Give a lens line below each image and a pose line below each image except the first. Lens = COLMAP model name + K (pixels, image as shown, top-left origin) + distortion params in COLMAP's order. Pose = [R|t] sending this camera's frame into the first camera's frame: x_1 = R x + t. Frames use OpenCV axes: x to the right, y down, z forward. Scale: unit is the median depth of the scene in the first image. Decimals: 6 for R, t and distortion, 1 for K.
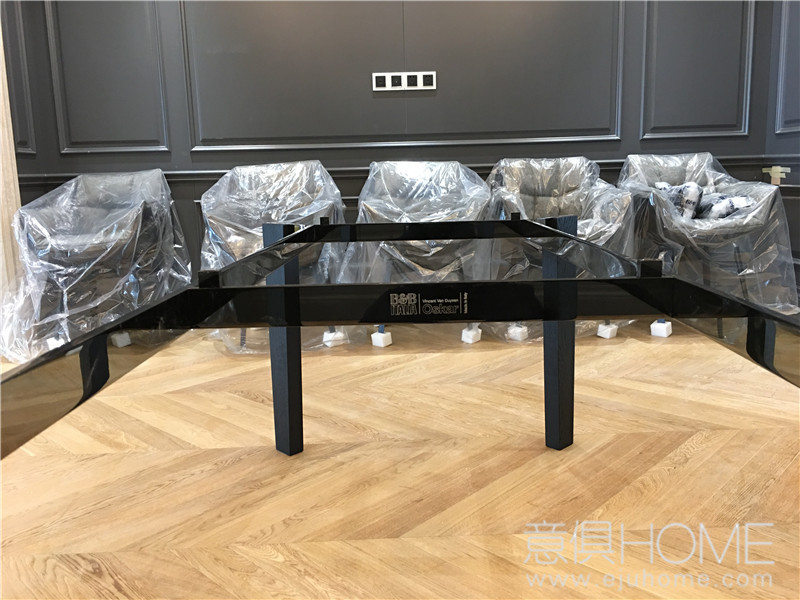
lens RADIAL K [[672.9, 0, 411.0], [0, 672.9, 283.7], [0, 0, 1]] dist [0.051770, -0.072592]
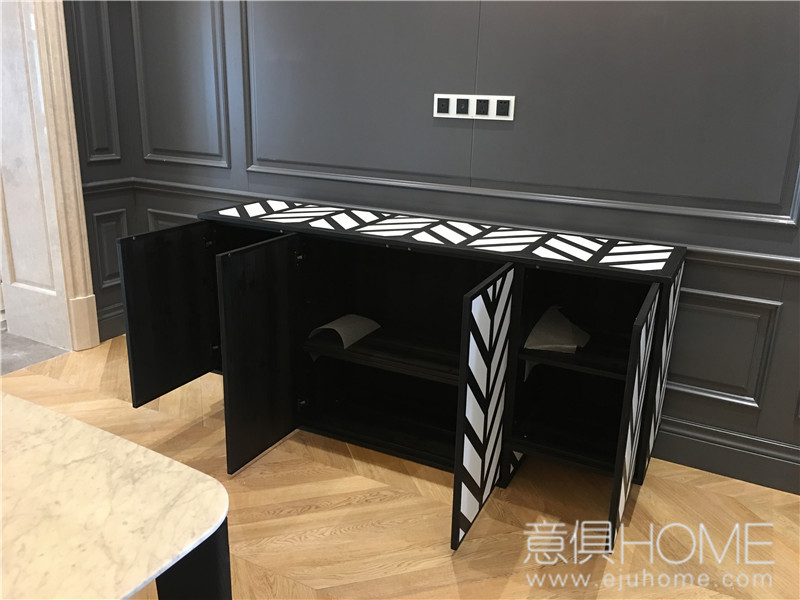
lens RADIAL K [[672.9, 0, 396.4], [0, 672.9, 295.7], [0, 0, 1]] dist [0.051770, -0.072592]
pose [[0.876374, 0.186549, -0.444037, 0.308460], [-0.131256, 0.979552, 0.152476, -0.216607], [0.463402, -0.075344, 0.882939, 0.318197]]
